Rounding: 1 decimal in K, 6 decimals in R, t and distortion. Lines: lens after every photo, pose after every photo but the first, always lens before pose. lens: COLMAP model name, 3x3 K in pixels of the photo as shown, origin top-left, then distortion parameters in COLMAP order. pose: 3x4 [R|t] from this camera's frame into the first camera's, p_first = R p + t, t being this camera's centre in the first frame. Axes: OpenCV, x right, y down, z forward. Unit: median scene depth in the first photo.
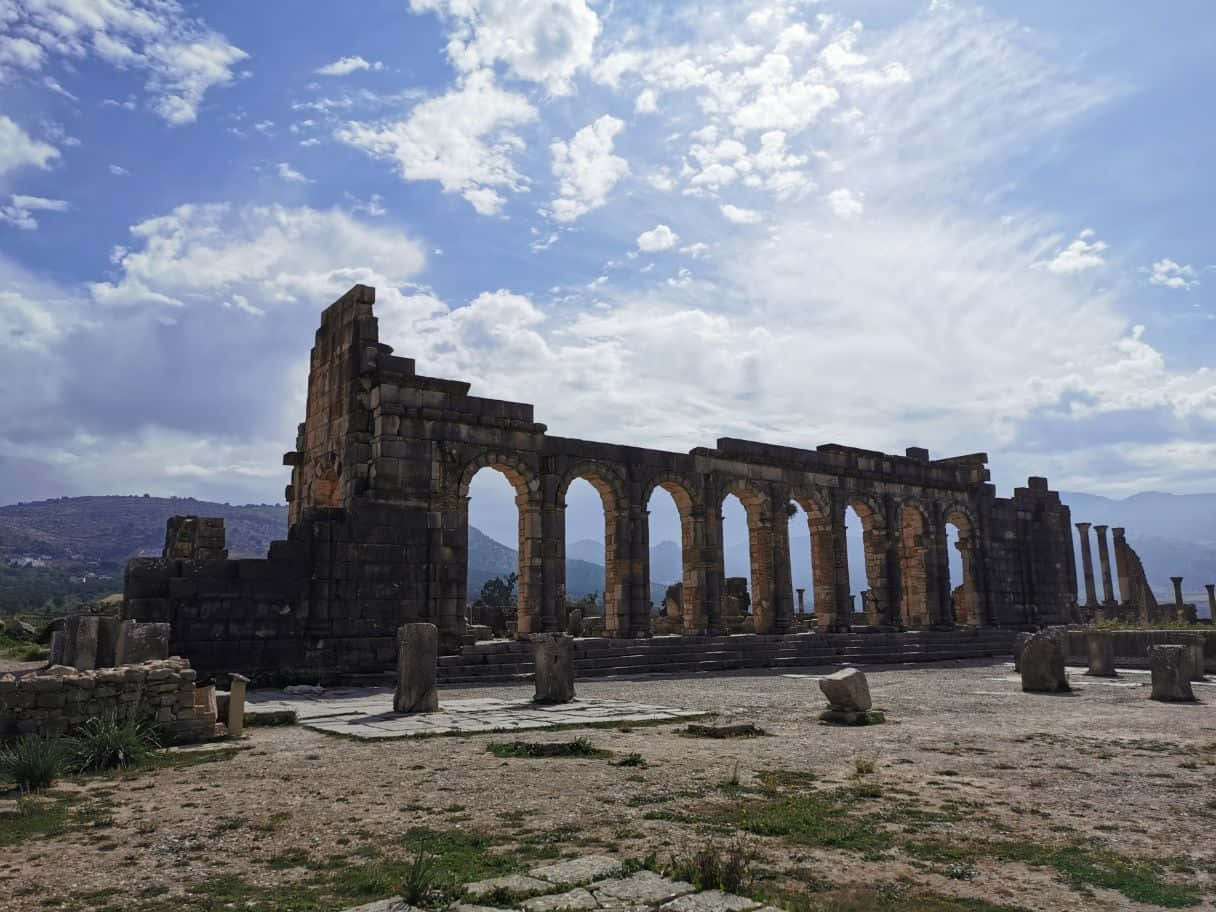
lens RADIAL K [[954.6, 0, 608.0], [0, 954.6, 456.0], [0, 0, 1]] dist [0.030578, 0.000398]
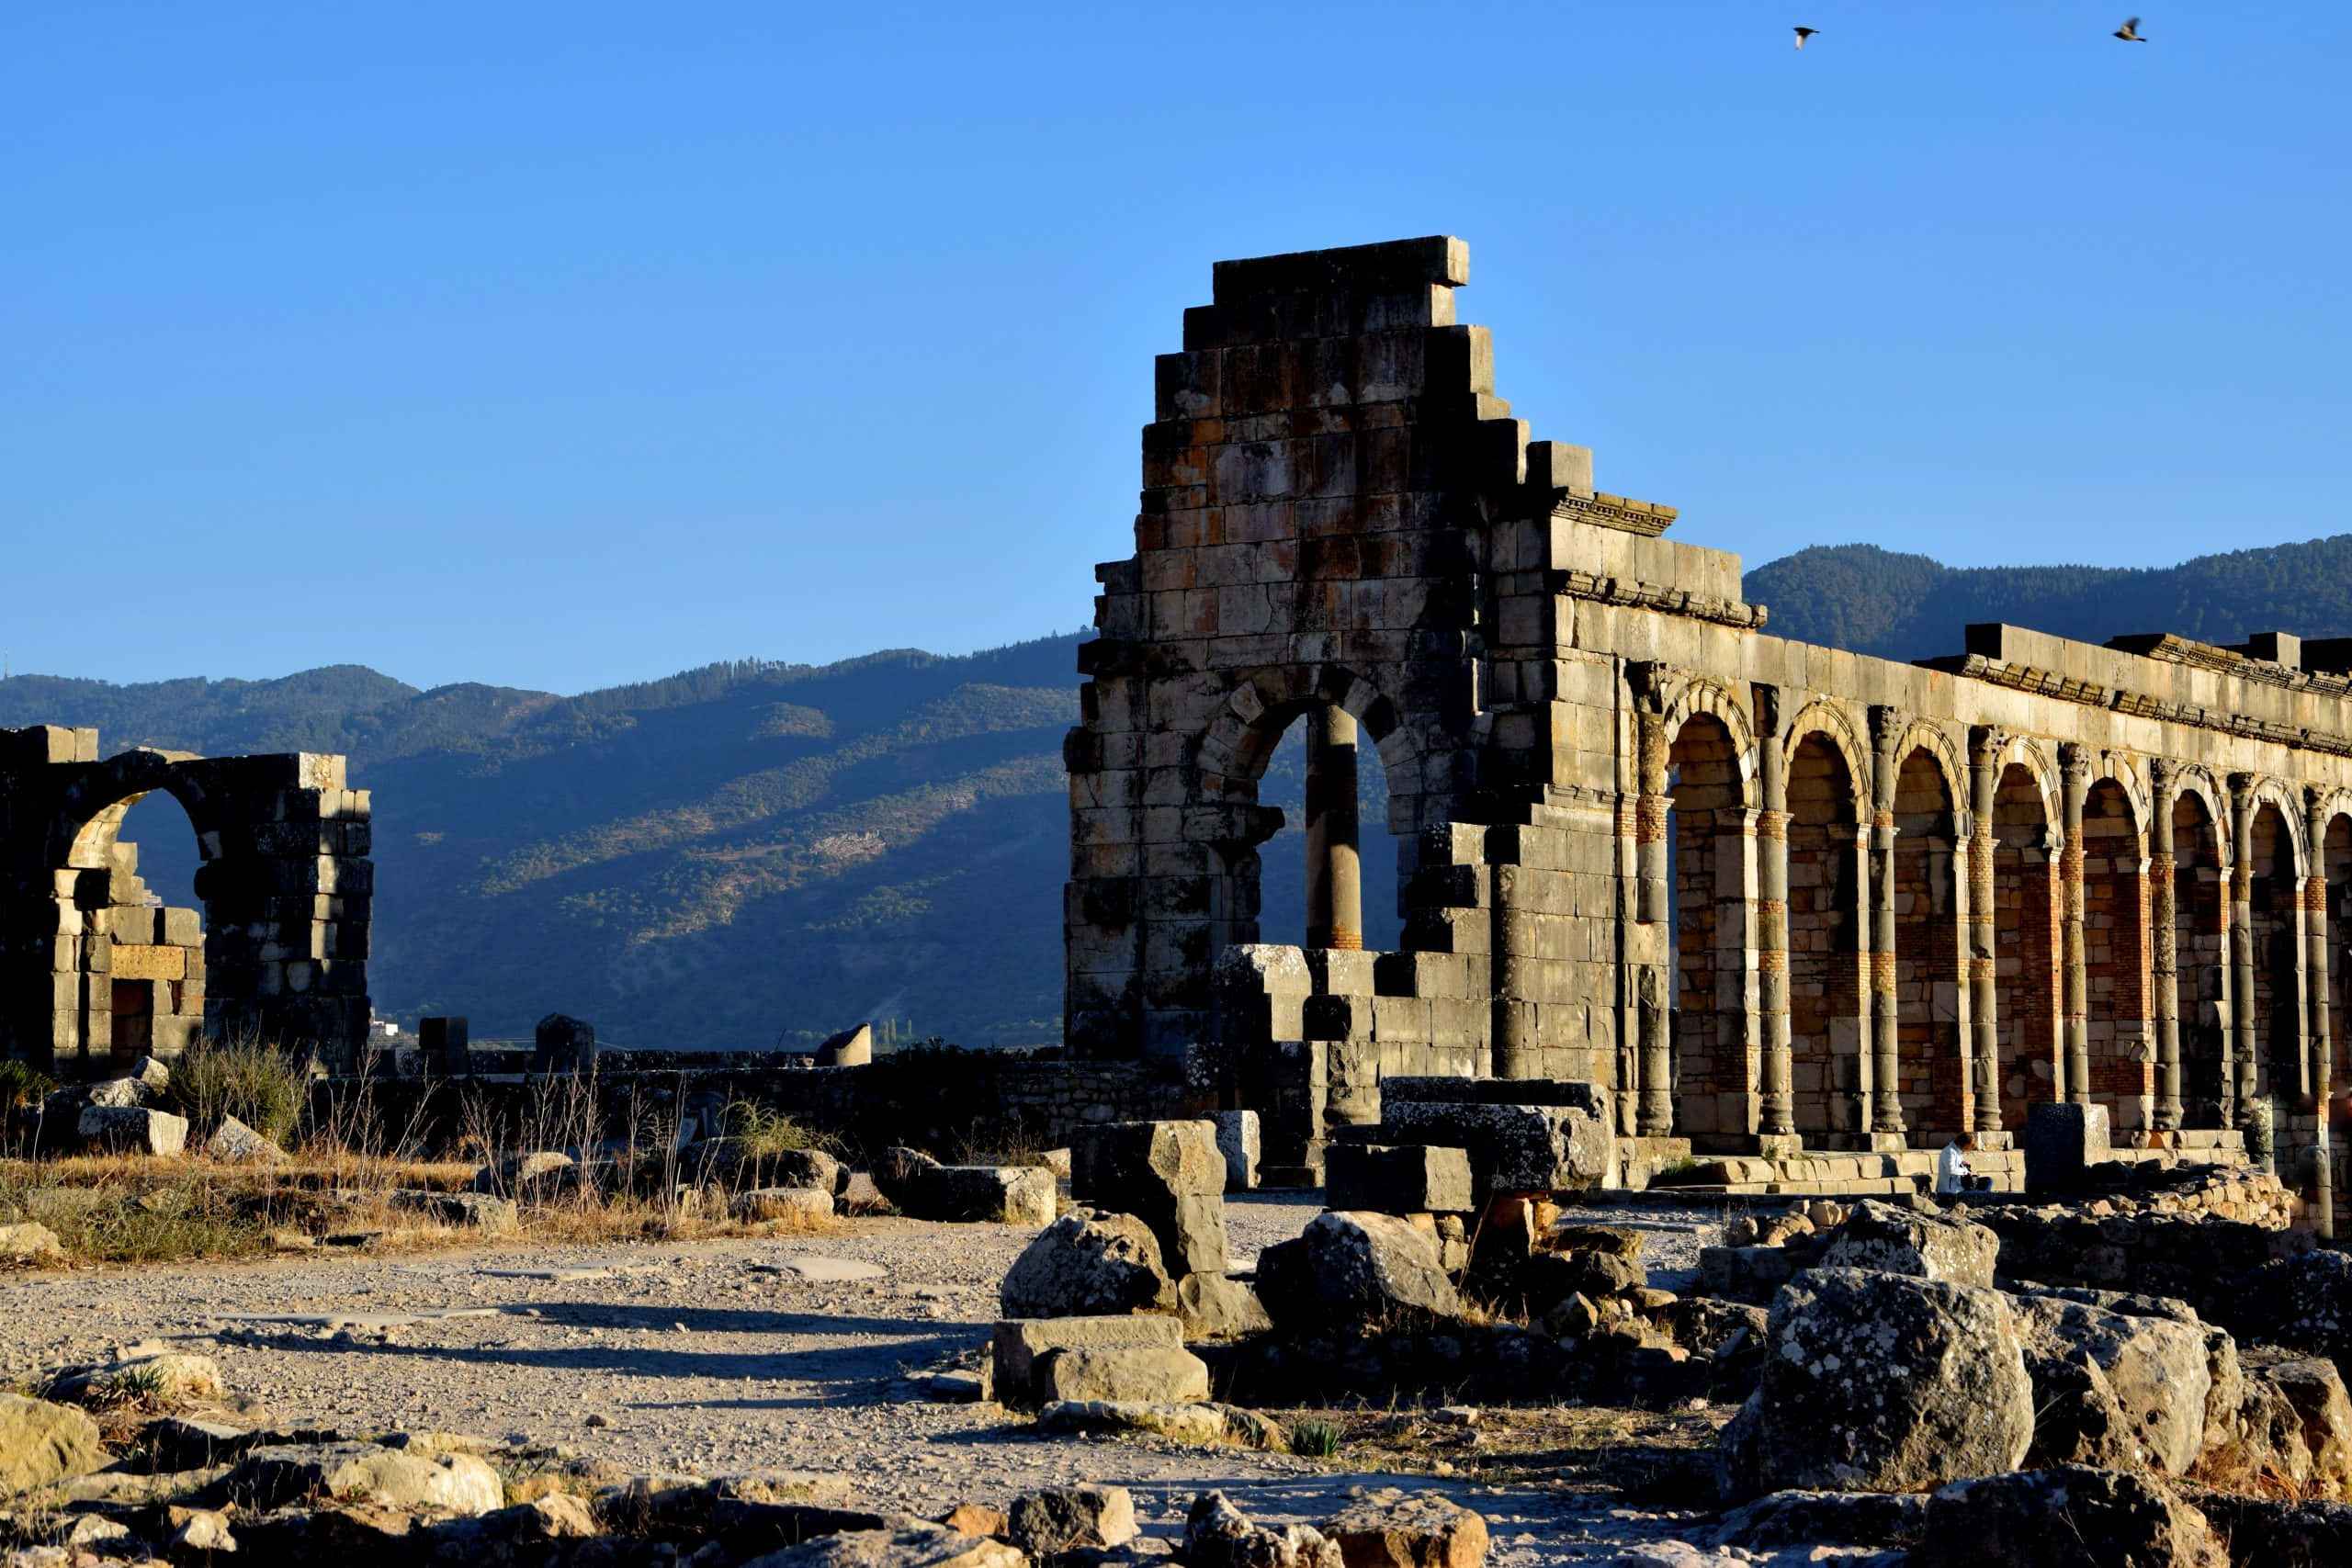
lens RADIAL K [[4960.7, 0, 1181.6], [0, 4960.7, 822.0], [0, 0, 1]] dist [0.384937, 0.214562]
pose [[0.922466, 0.034422, 0.384540, -0.944709], [-0.078531, 0.991924, 0.099594, -0.115839], [-0.378007, -0.122070, 0.917720, -0.698917]]
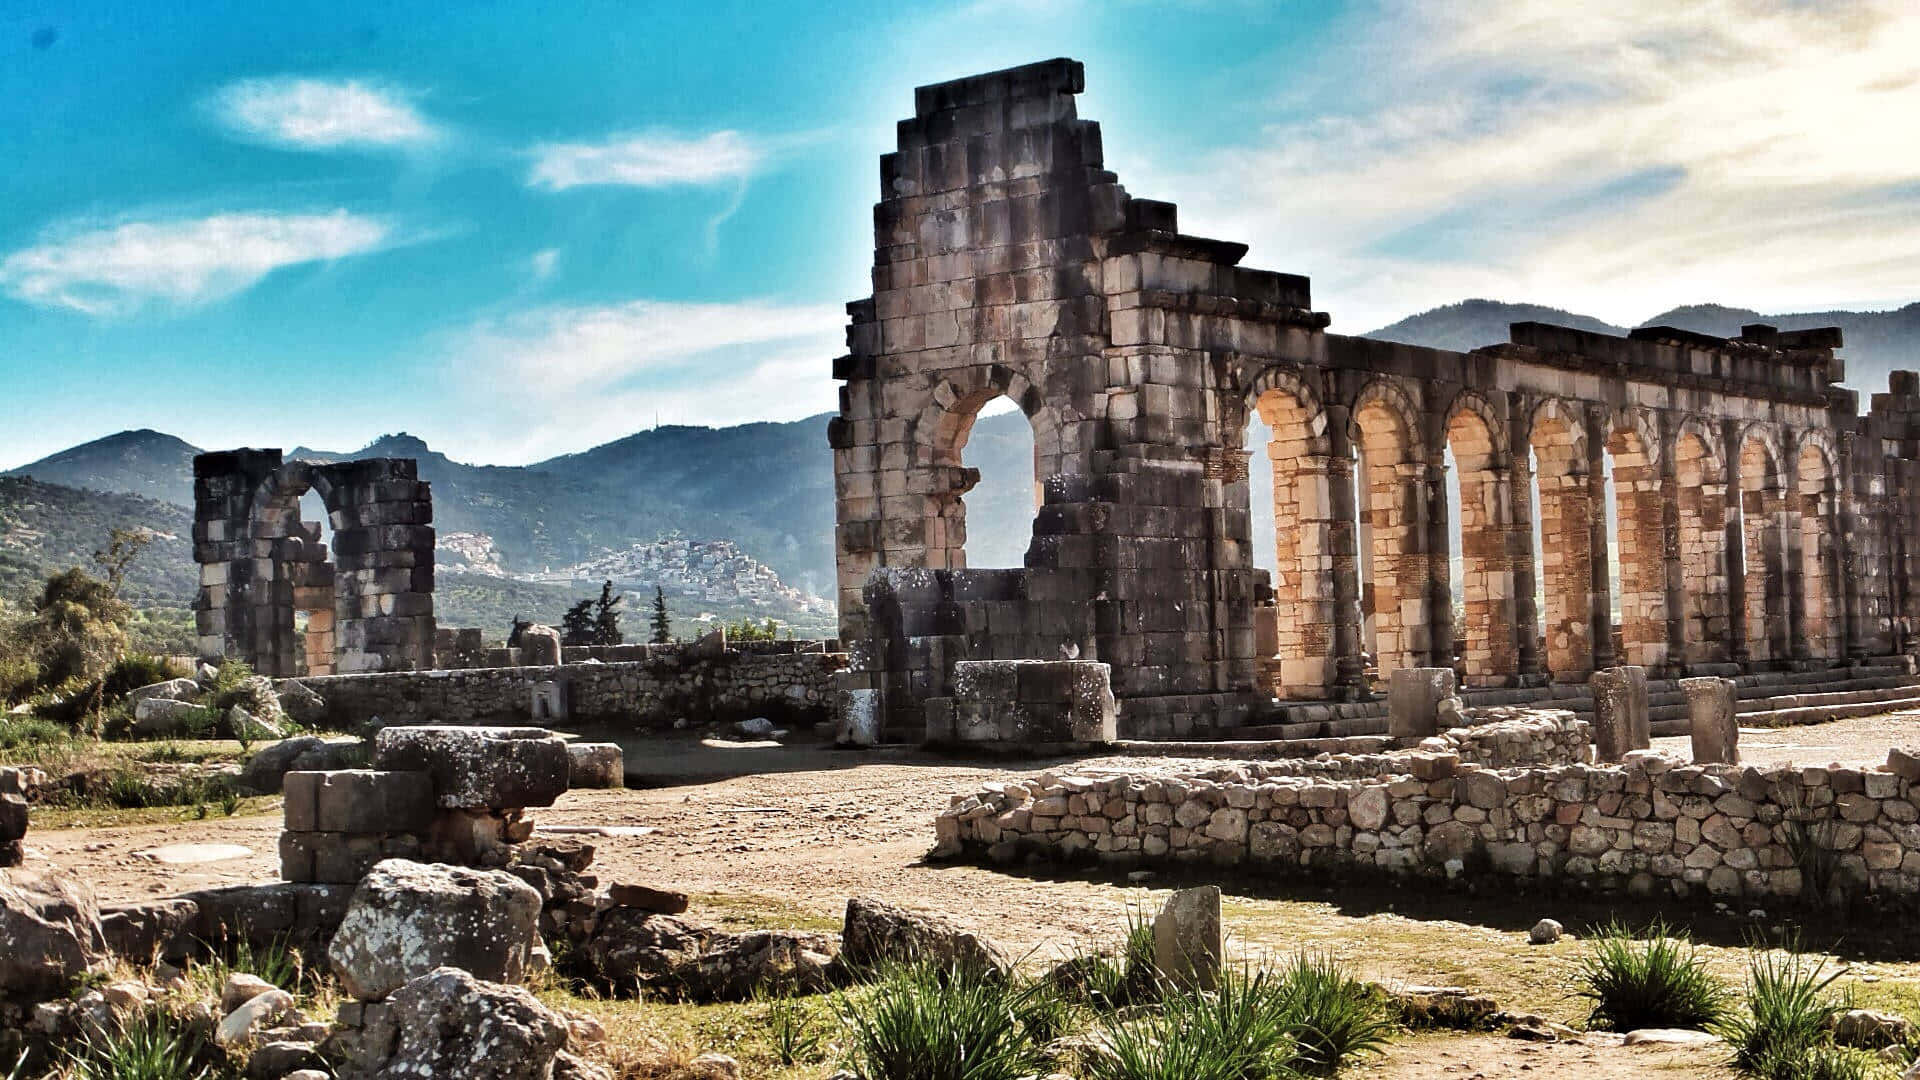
lens RADIAL K [[2856.3, 0, 956.2], [0, 2856.3, 499.9], [0, 0, 1]] dist [0.008902, 0.049731]
pose [[0.964717, -0.002592, 0.263277, -0.628440], [-0.027376, 0.993544, 0.110097, -0.090624], [-0.261863, -0.113420, 0.958417, -0.476154]]
